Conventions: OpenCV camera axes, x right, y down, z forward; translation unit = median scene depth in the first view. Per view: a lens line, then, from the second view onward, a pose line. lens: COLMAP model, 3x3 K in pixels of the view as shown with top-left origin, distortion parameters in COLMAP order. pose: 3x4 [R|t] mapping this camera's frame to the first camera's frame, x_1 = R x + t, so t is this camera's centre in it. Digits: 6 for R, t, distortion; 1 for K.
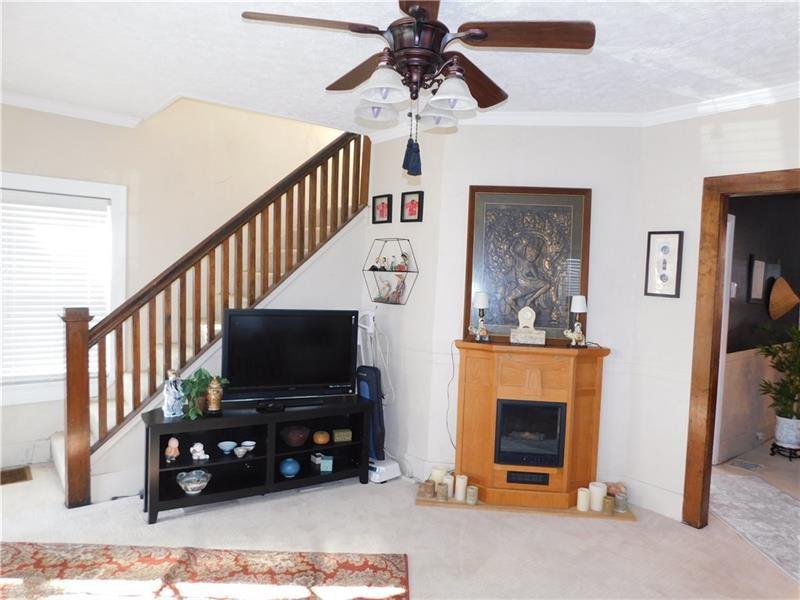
lens RADIAL K [[554.2, 0, 405.6], [0, 554.2, 298.4], [0, 0, 1]] dist [-0.071200, 0.066448]
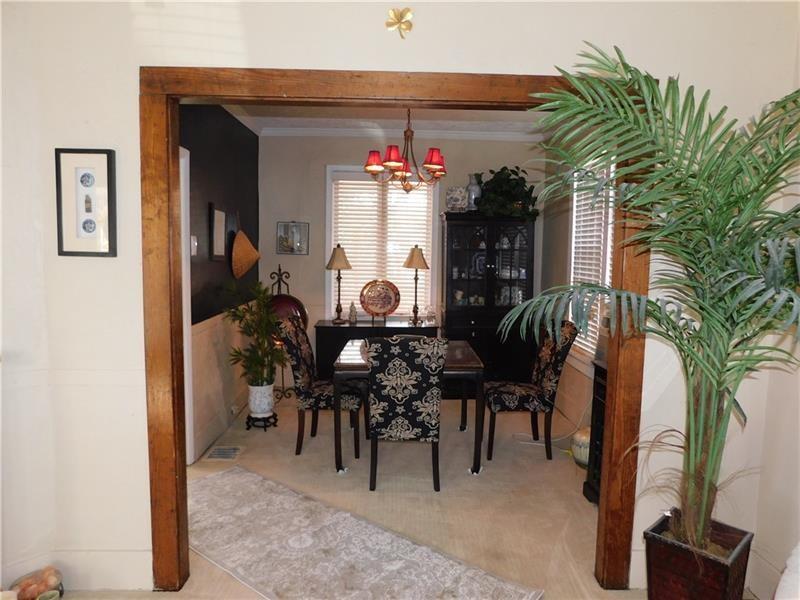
lens RADIAL K [[554.2, 0, 405.6], [0, 554.2, 298.4], [0, 0, 1]] dist [-0.071200, 0.066448]
pose [[0.613445, -0.096651, 0.783801, 0.169988], [0.043954, 0.995123, 0.088309, 0.004752], [-0.788513, -0.019722, 0.614702, 0.285543]]
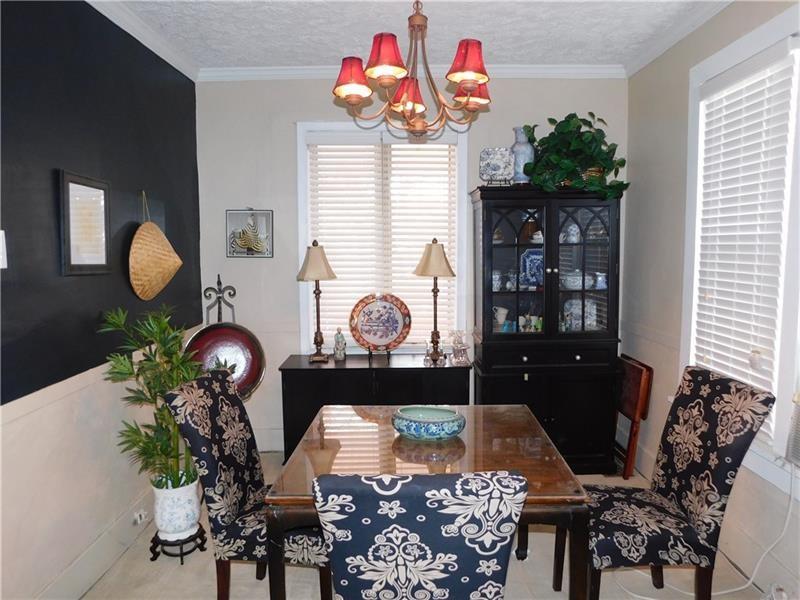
lens RADIAL K [[554.2, 0, 405.6], [0, 554.2, 298.4], [0, 0, 1]] dist [-0.071200, 0.066448]
pose [[0.634504, -0.113581, 0.764529, 0.541053], [0.064920, 0.993480, 0.093716, 0.003206], [-0.770189, -0.009830, 0.637740, 0.568269]]
